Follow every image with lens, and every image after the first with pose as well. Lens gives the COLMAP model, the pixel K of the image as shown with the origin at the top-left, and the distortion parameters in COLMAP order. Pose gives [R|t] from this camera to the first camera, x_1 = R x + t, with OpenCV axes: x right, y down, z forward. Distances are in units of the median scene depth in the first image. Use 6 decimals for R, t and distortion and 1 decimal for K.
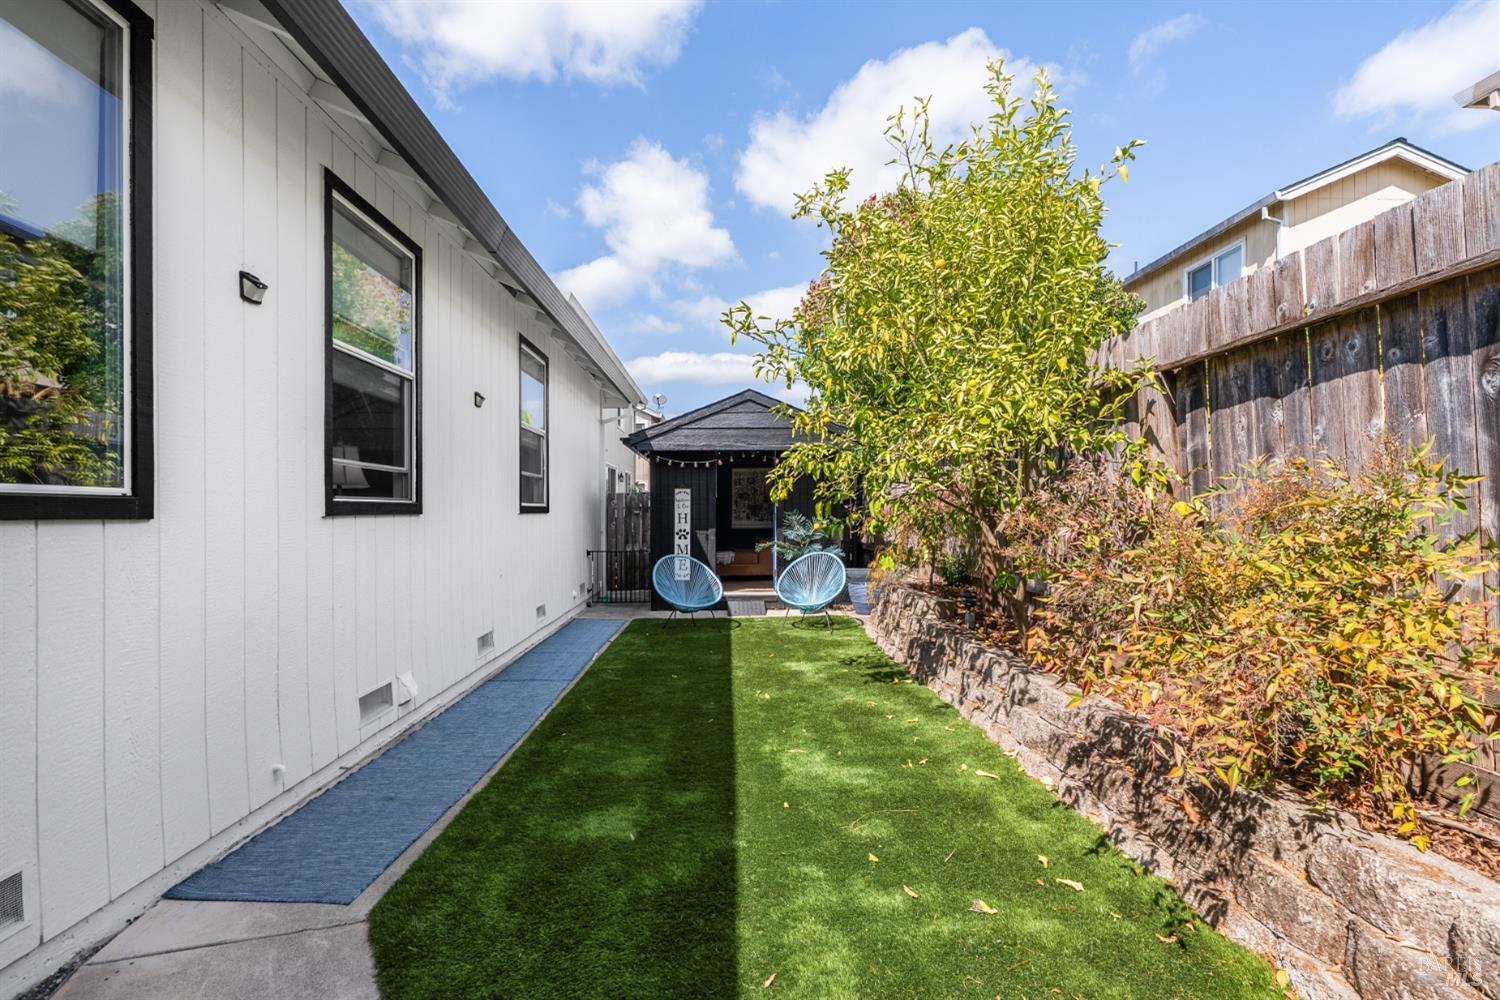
lens RADIAL K [[709.9, 0, 746.3], [0, 709.9, 495.5], [0, 0, 1]] dist [-0.007624, 0.001195]
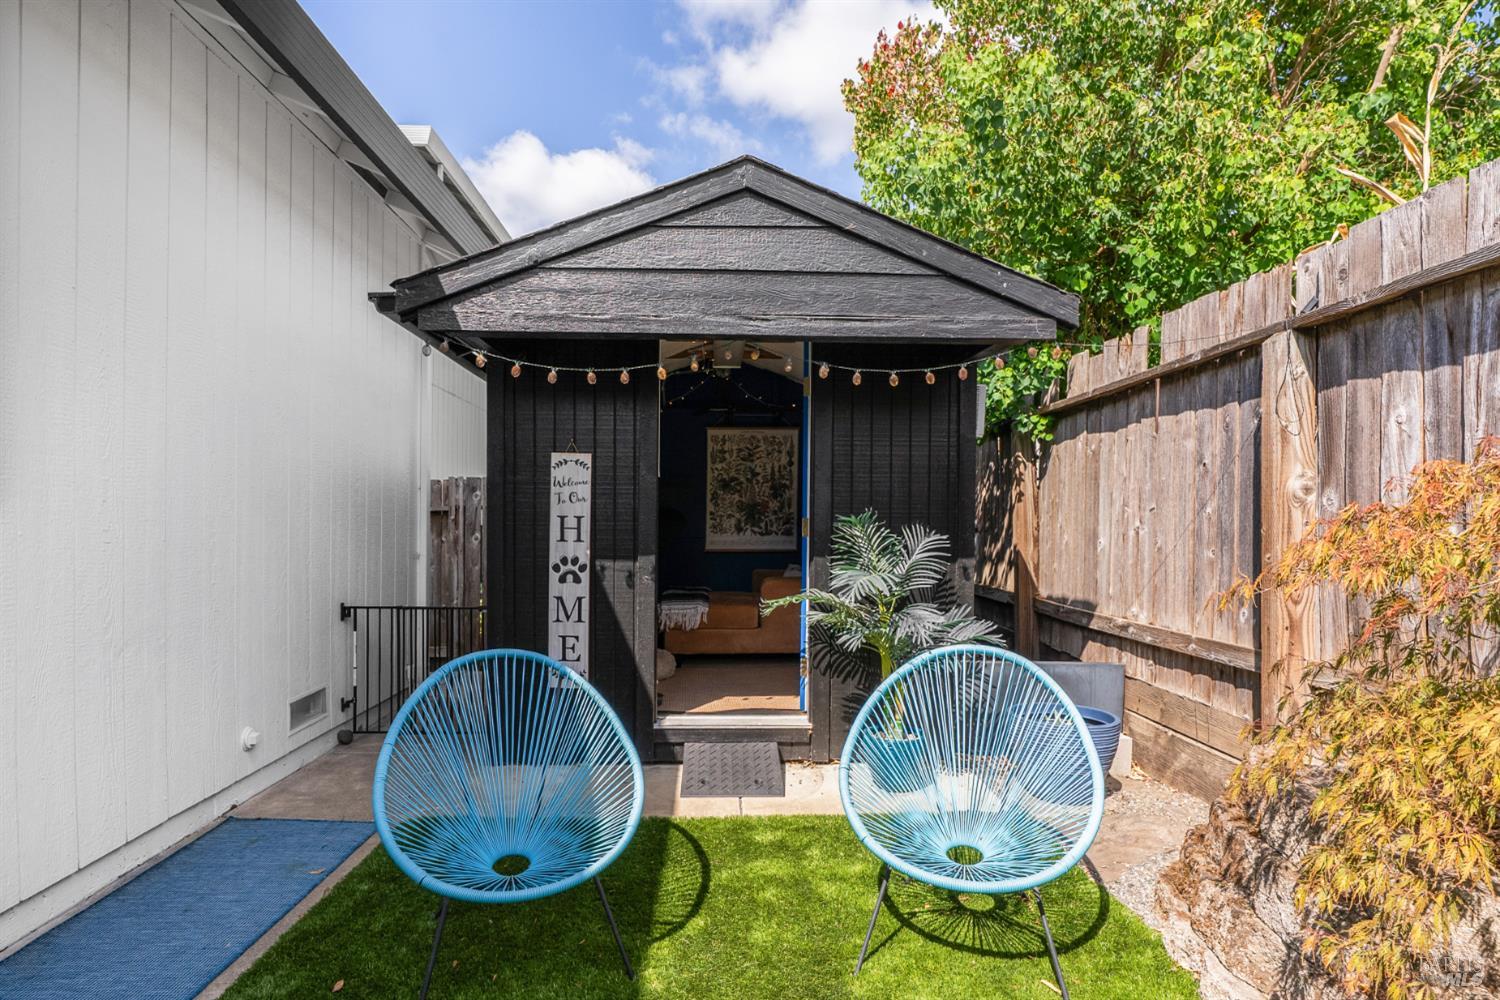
lens RADIAL K [[709.9, 0, 746.3], [0, 709.9, 495.5], [0, 0, 1]] dist [-0.007624, 0.001195]
pose [[0.999630, 0.014516, 0.022993, -0.002891], [-0.014846, 0.999789, 0.014211, 0.007100], [-0.022781, -0.014547, 0.999635, 0.612292]]
